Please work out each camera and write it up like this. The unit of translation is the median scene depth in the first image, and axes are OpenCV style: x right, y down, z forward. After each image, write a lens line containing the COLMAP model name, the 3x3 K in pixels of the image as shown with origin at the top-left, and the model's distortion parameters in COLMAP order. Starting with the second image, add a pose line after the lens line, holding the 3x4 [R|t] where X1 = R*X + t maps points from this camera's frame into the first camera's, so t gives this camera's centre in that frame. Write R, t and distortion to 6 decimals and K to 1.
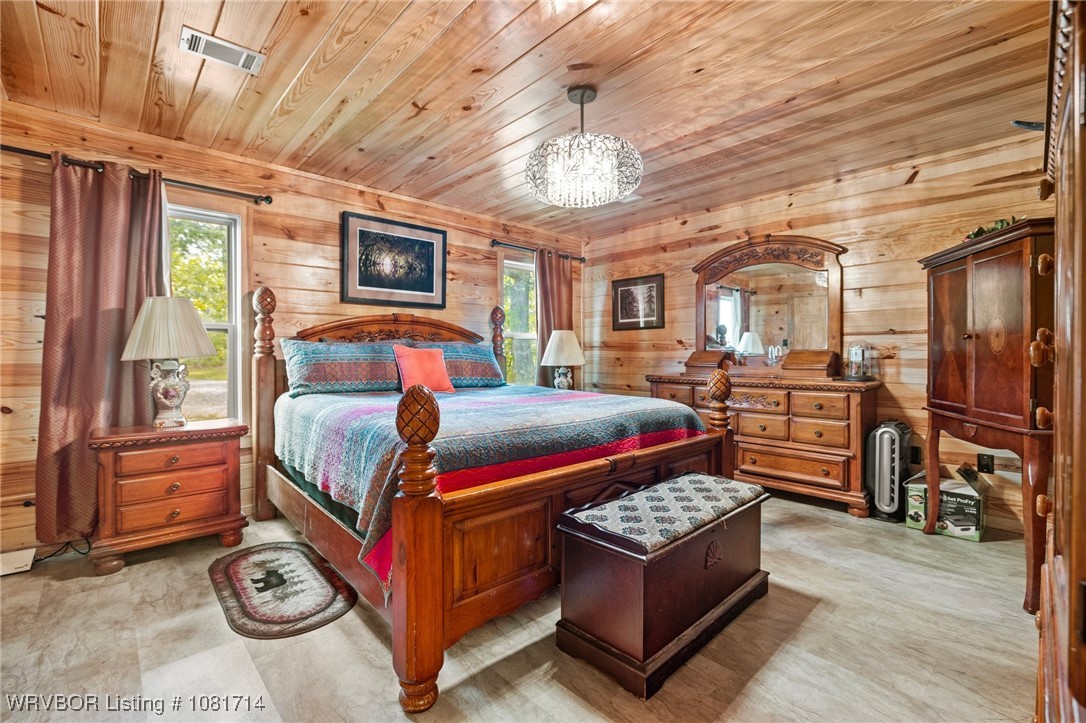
lens RADIAL K [[476.6, 0, 543.0], [0, 476.6, 361.5], [0, 0, 1]] dist [-0.004744, -0.000224]
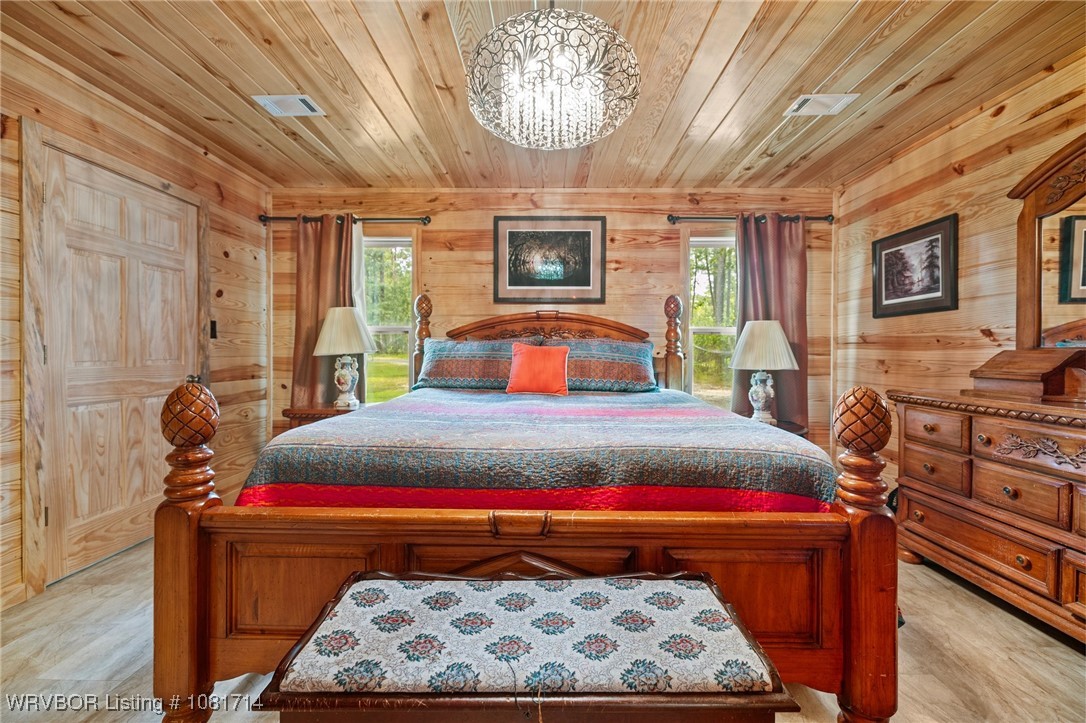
lens RADIAL K [[452.5, 0, 543.8], [0, 452.5, 359.4], [0, 0, 1]] dist [-0.000559, 0.000345]
pose [[0.723462, 0.015103, -0.690199, 0.308030], [-0.016988, 0.999847, 0.004073, -0.004350], [0.690155, 0.008779, 0.723608, 0.303175]]
